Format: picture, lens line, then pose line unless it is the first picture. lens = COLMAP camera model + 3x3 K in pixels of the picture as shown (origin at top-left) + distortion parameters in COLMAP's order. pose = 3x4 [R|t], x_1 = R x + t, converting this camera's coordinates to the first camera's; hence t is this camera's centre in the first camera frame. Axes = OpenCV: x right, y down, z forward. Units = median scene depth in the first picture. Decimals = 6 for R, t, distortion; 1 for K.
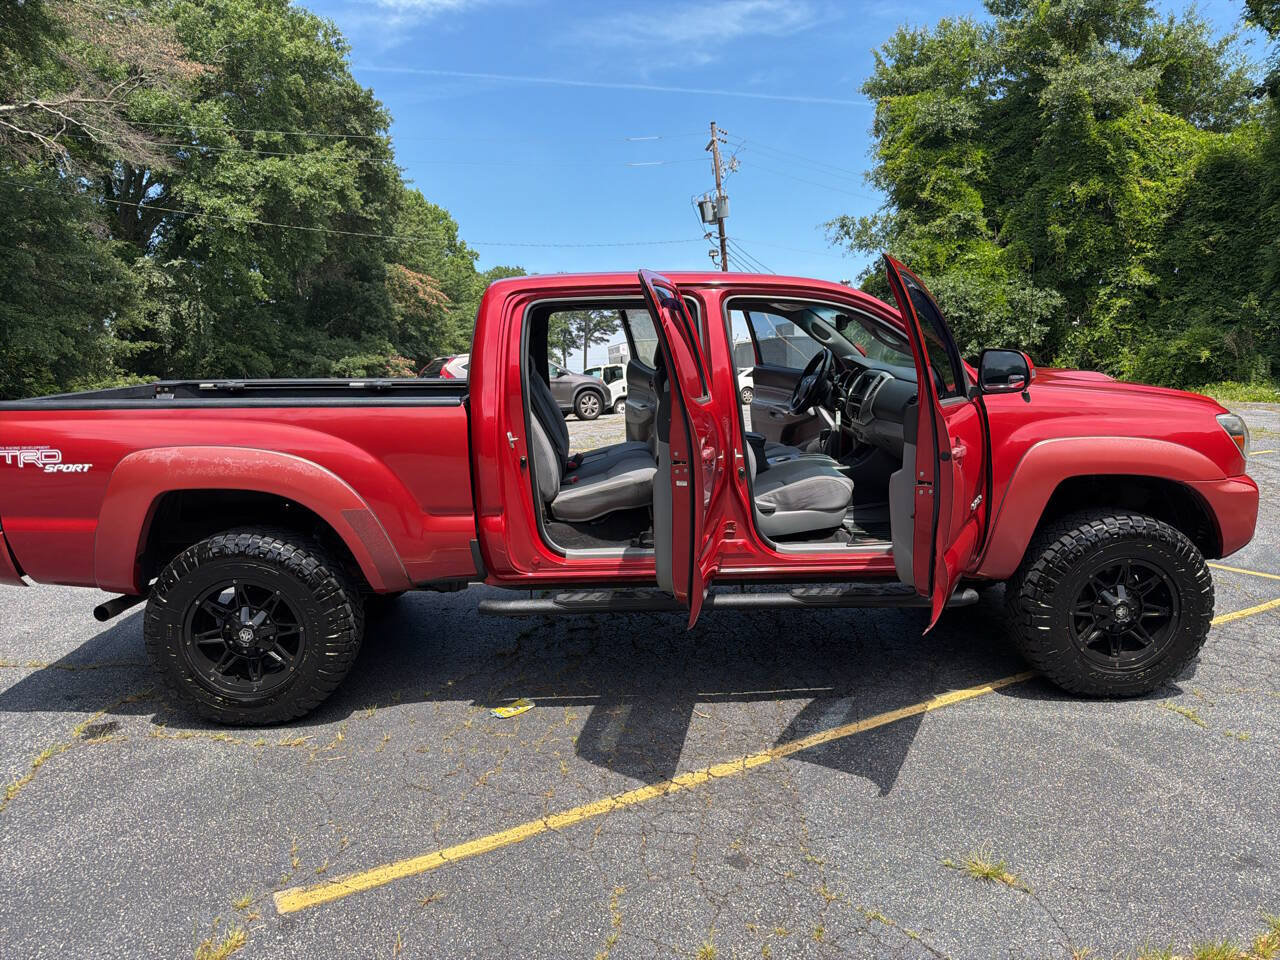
lens RADIAL K [[911.9, 0, 648.3], [0, 911.9, 486.2], [0, 0, 1]] dist [0.034661, -0.045879]
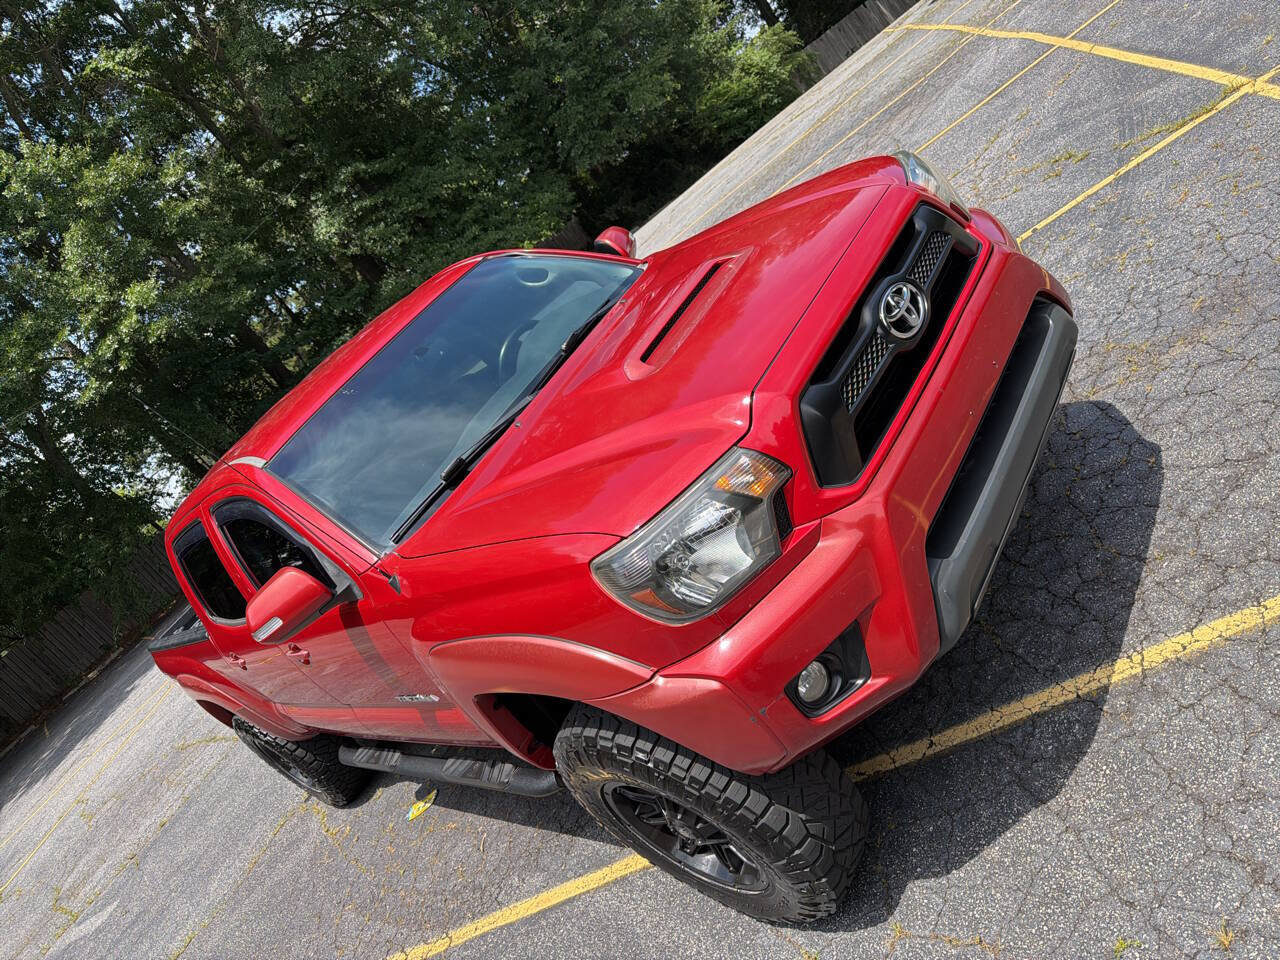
lens RADIAL K [[911.9, 0, 634.0], [0, 911.9, 476.7], [0, 0, 1]] dist [0.034661, -0.045879]
pose [[0.561042, -0.156830, -0.812795, 0.146944], [0.542750, 0.811071, 0.218143, -0.029331], [0.625024, -0.563532, 0.540165, 0.111439]]
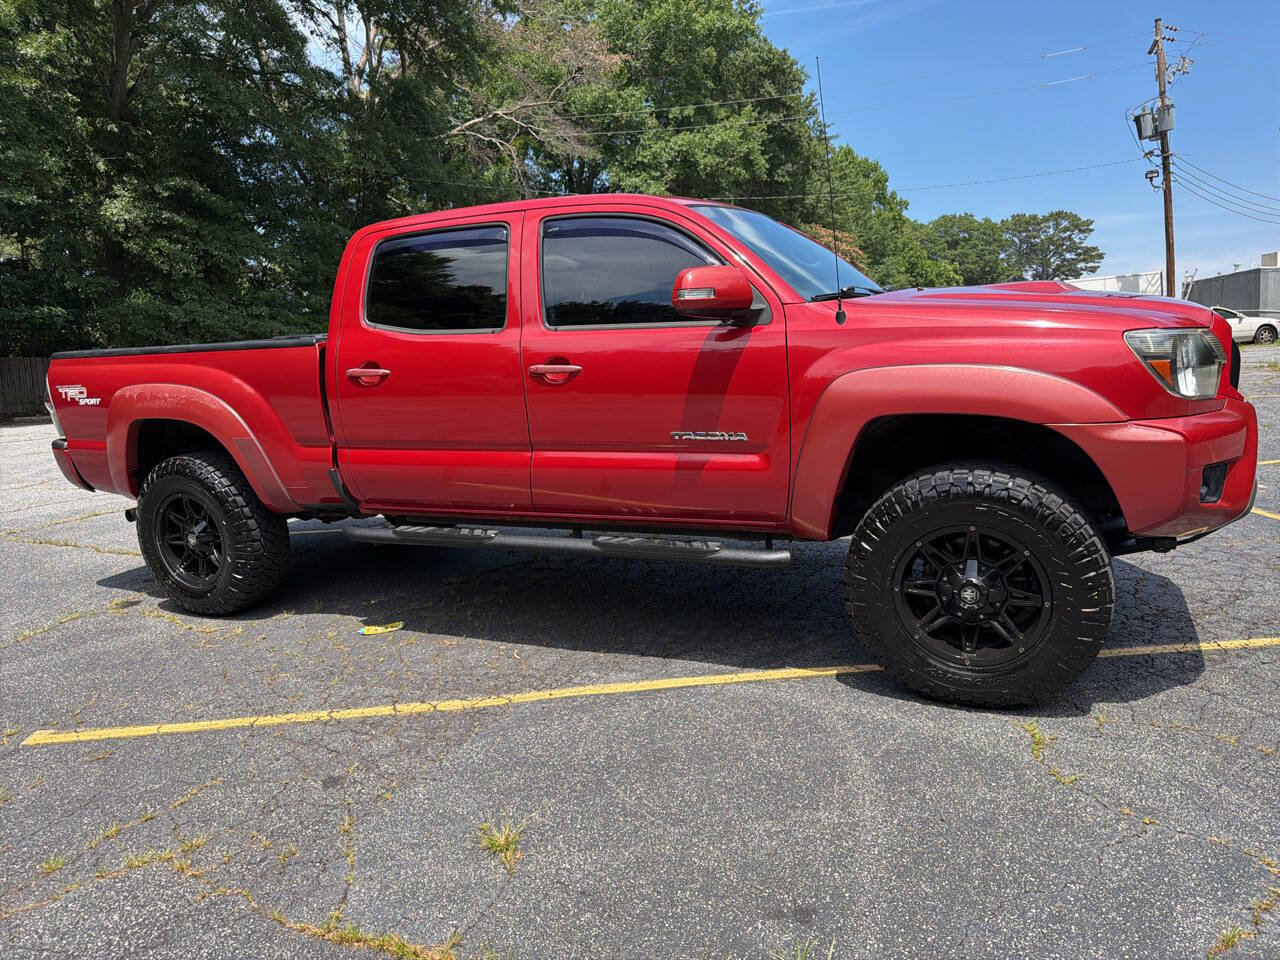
lens RADIAL K [[911.9, 0, 640.0], [0, 911.9, 484.2], [0, 0, 1]] dist [0.034661, -0.045879]
pose [[0.880461, 0.044540, -0.472023, 0.090148], [-0.024790, 0.998541, 0.047982, 0.002096], [0.473471, -0.030545, 0.880280, 0.028309]]
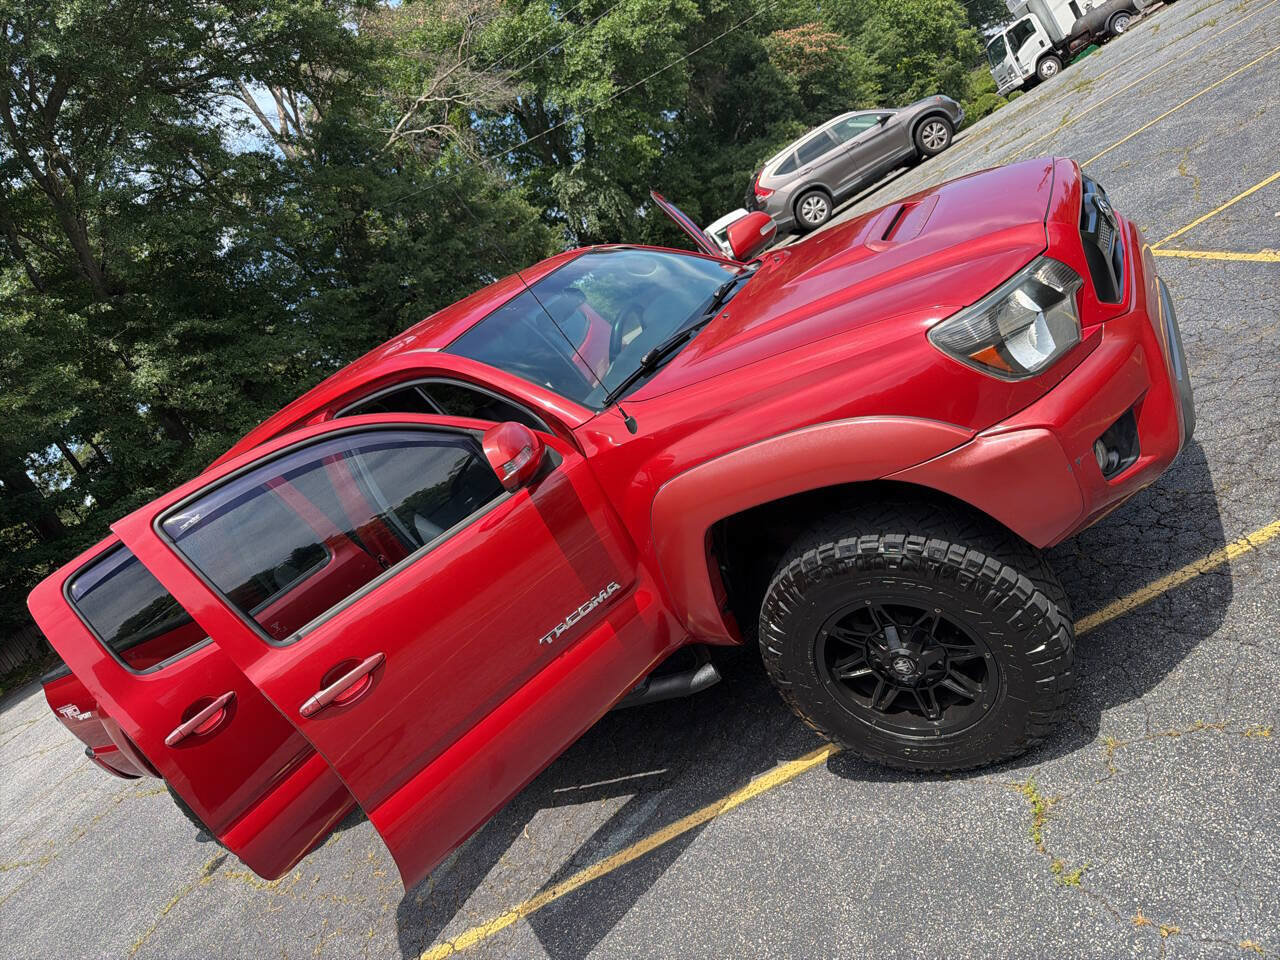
lens RADIAL K [[911.9, 0, 633.8], [0, 911.9, 488.4], [0, 0, 1]] dist [0.034661, -0.045879]
pose [[0.749837, -0.268360, -0.604754, 0.113927], [0.425862, 0.895292, 0.130742, -0.020092], [0.506346, -0.355578, 0.785607, 0.062694]]
